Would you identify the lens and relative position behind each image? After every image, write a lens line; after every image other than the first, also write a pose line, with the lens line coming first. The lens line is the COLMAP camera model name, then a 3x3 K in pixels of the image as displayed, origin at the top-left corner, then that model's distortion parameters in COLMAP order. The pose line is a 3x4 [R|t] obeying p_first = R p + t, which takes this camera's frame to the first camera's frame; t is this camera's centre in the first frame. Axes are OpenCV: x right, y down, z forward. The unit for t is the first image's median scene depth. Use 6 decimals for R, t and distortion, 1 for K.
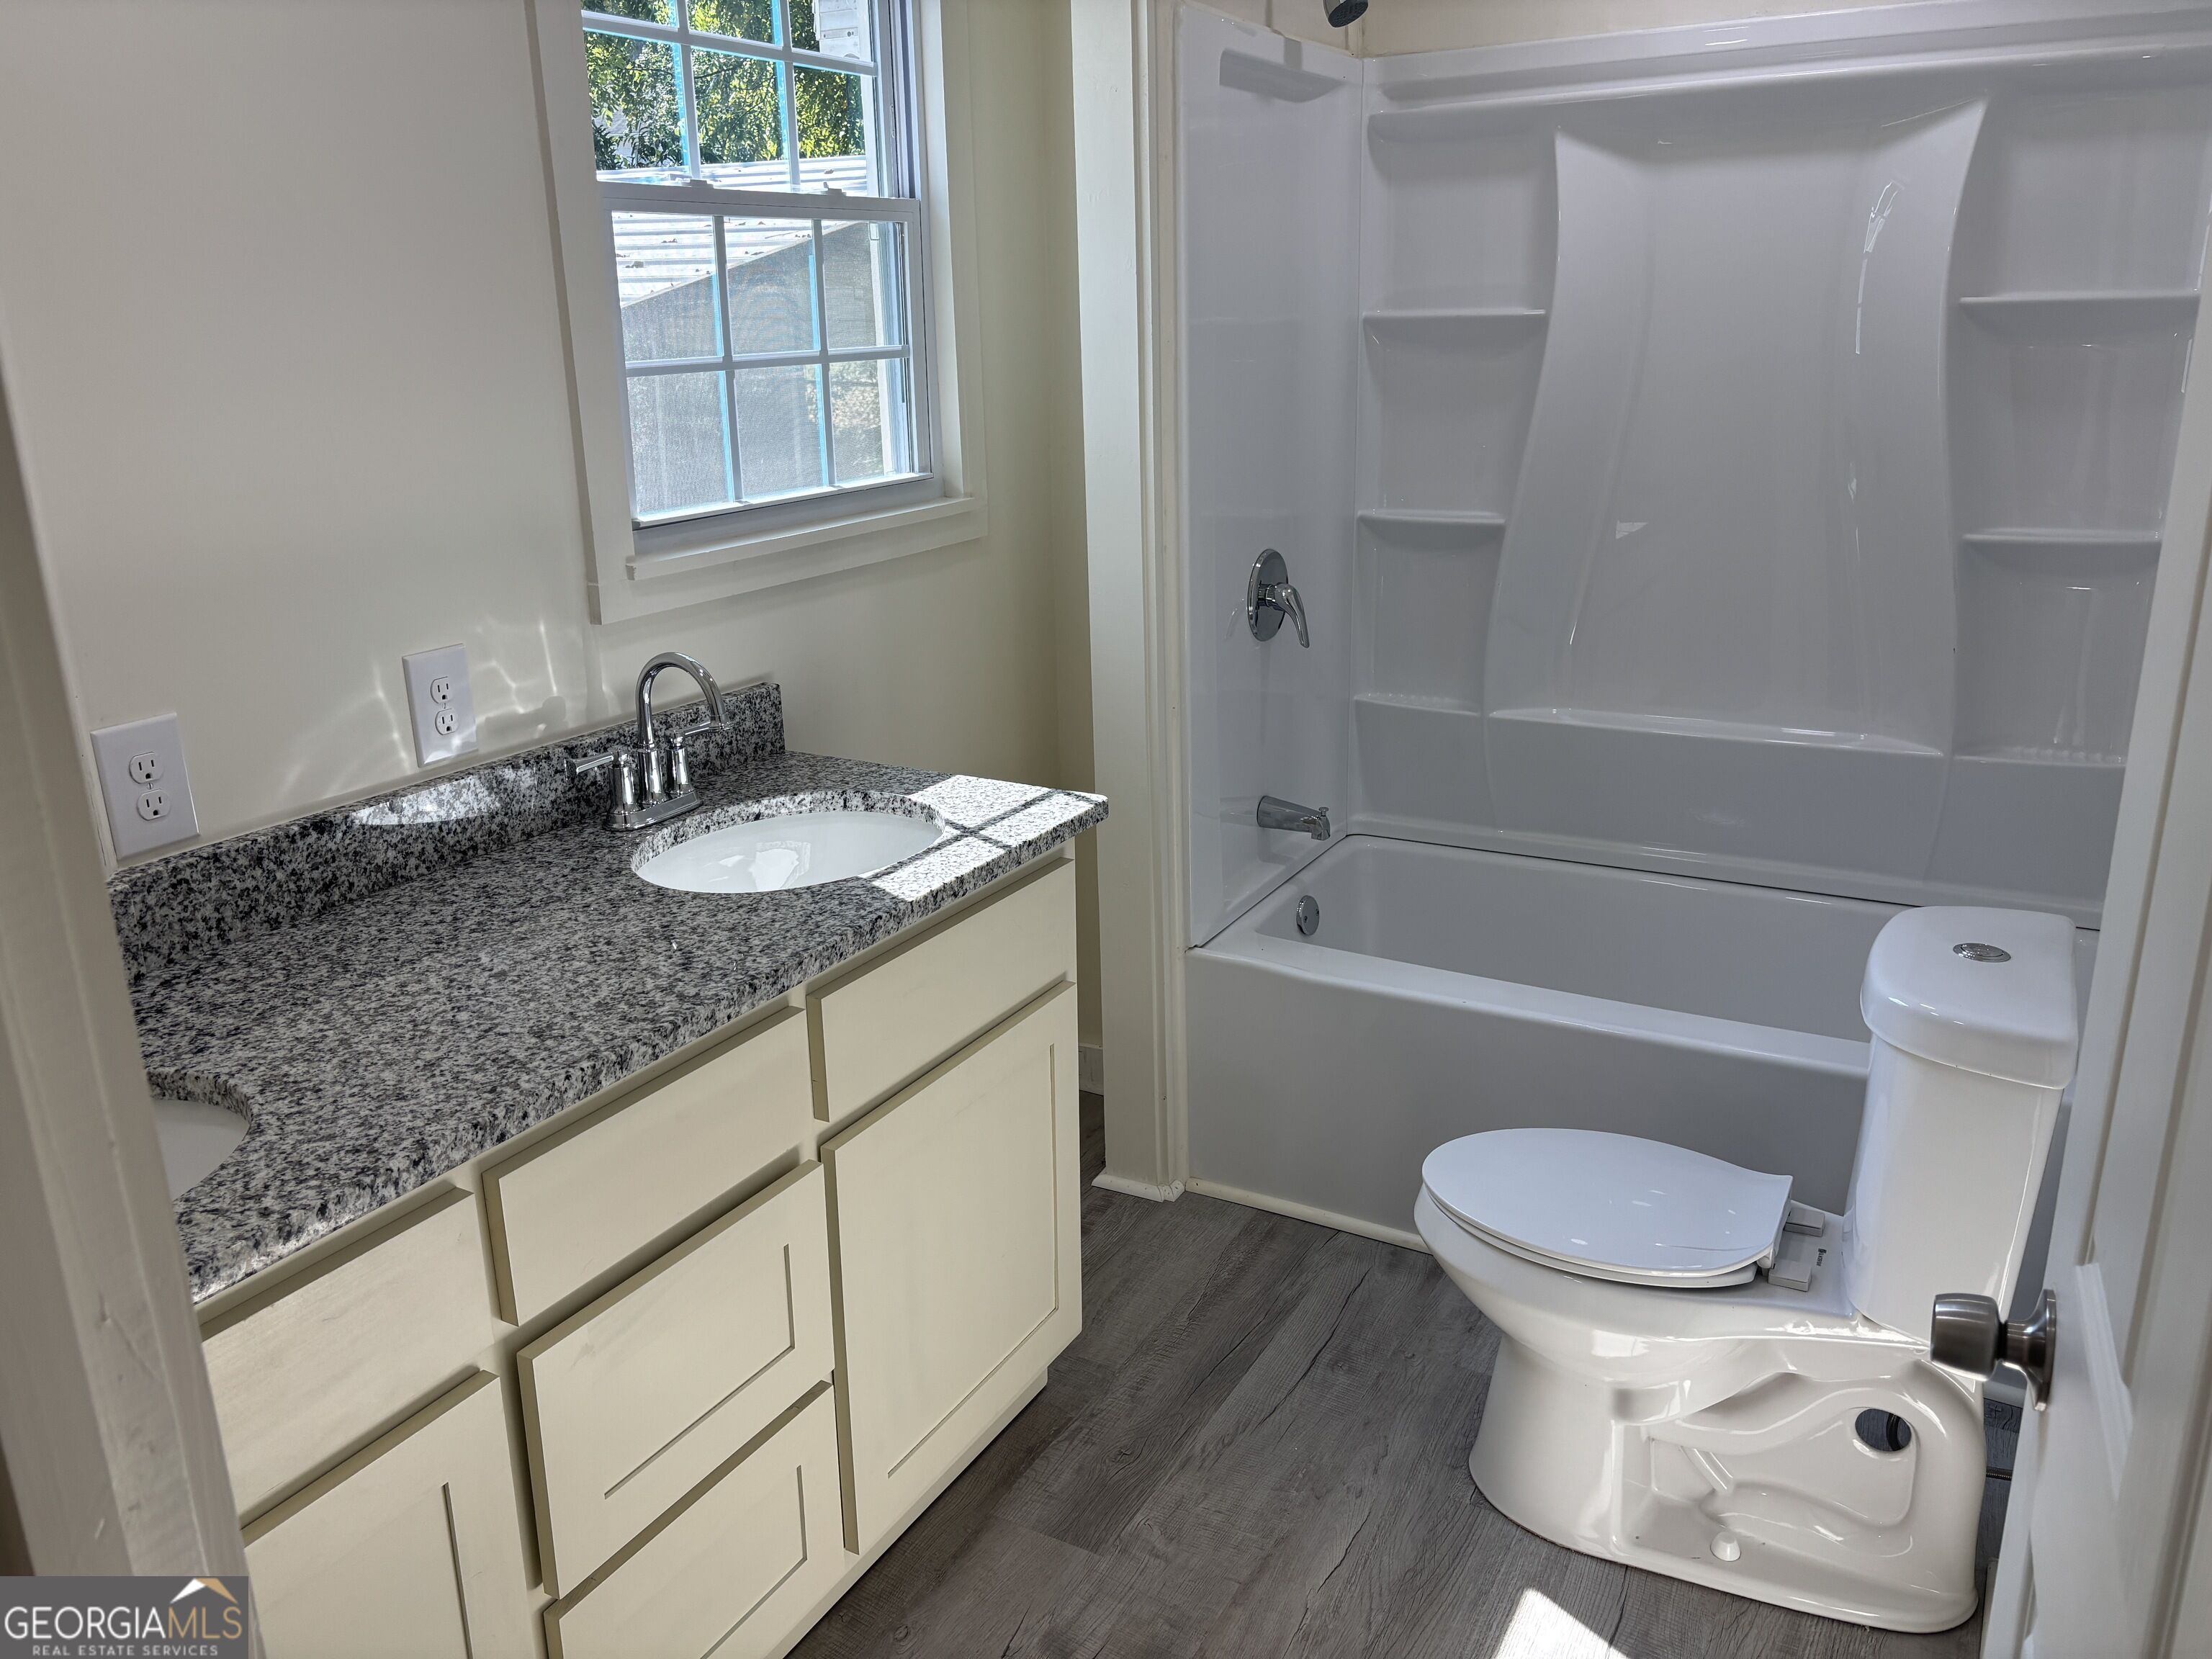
lens RADIAL K [[1663.4, 0, 1108.7], [0, 1663.4, 829.1], [0, 0, 1]] dist [0.029798, -0.006404]
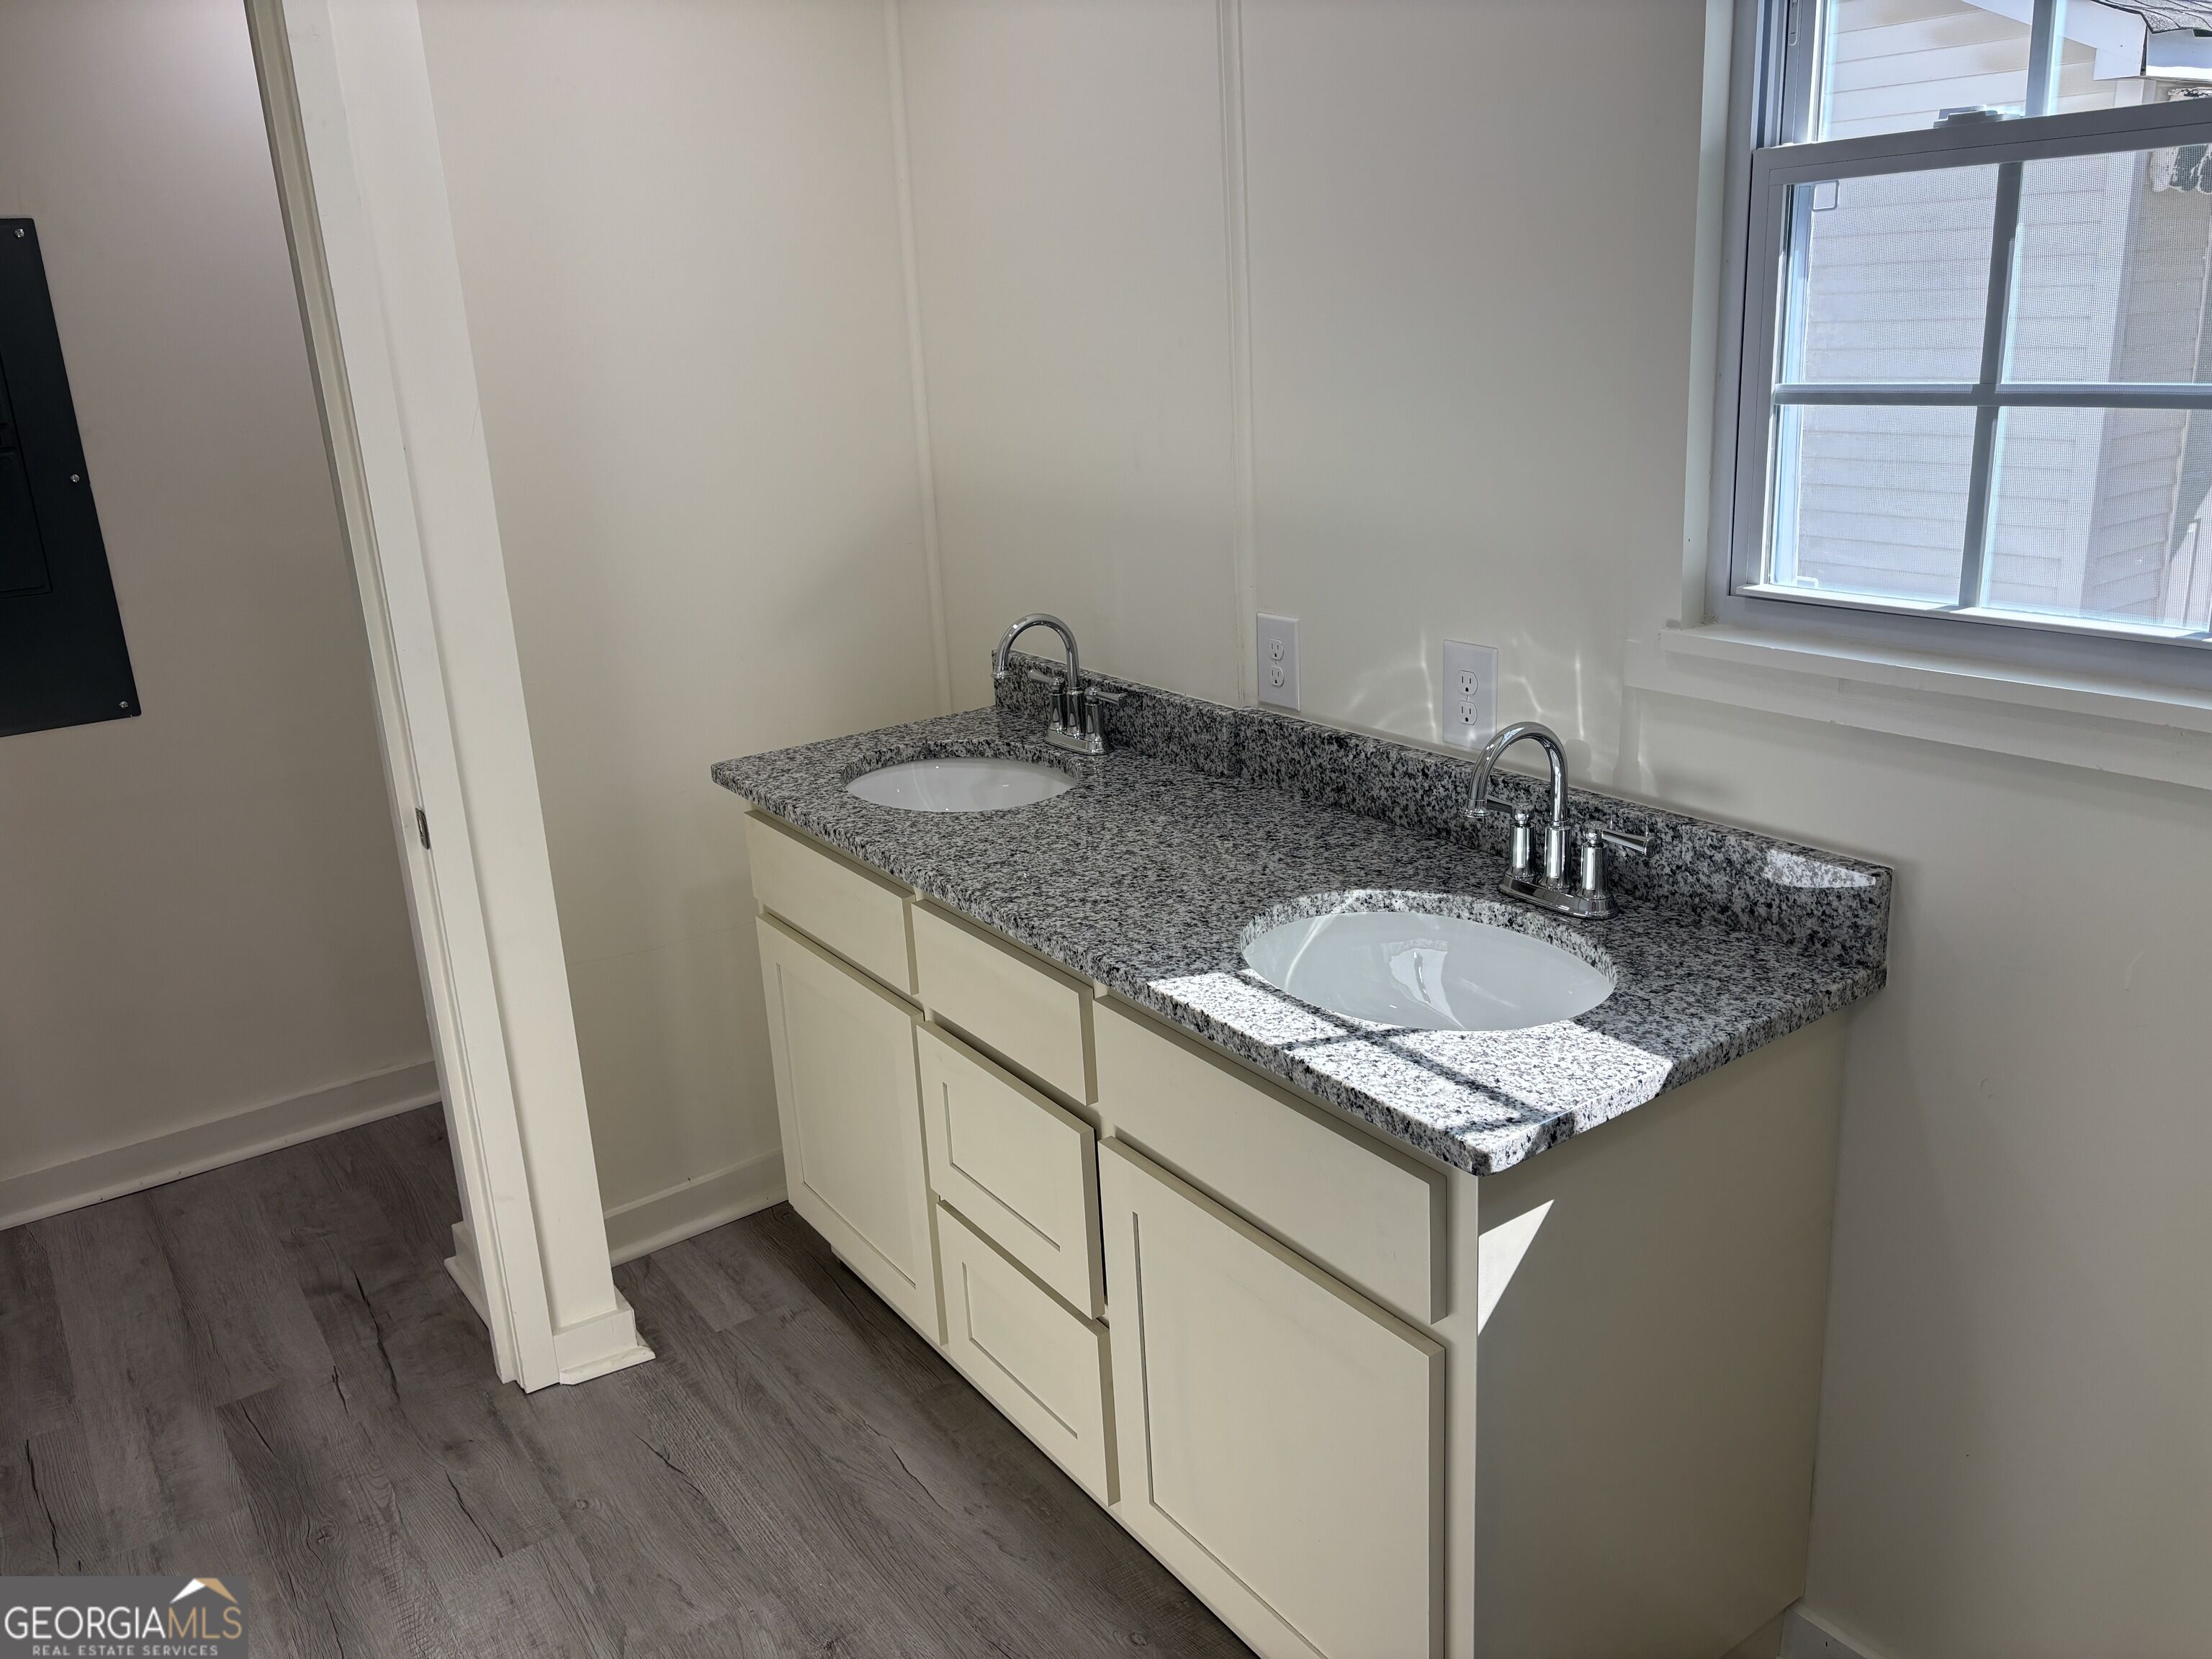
lens RADIAL K [[1663.4, 0, 1109.2], [0, 1663.4, 818.7], [0, 0, 1]] dist [0.029798, -0.006404]
pose [[-0.434488, 0.304332, -0.847704, 0.607161], [-0.211751, 0.880289, 0.424562, -0.399699], [0.875432, 0.363969, -0.318032, 1.148308]]
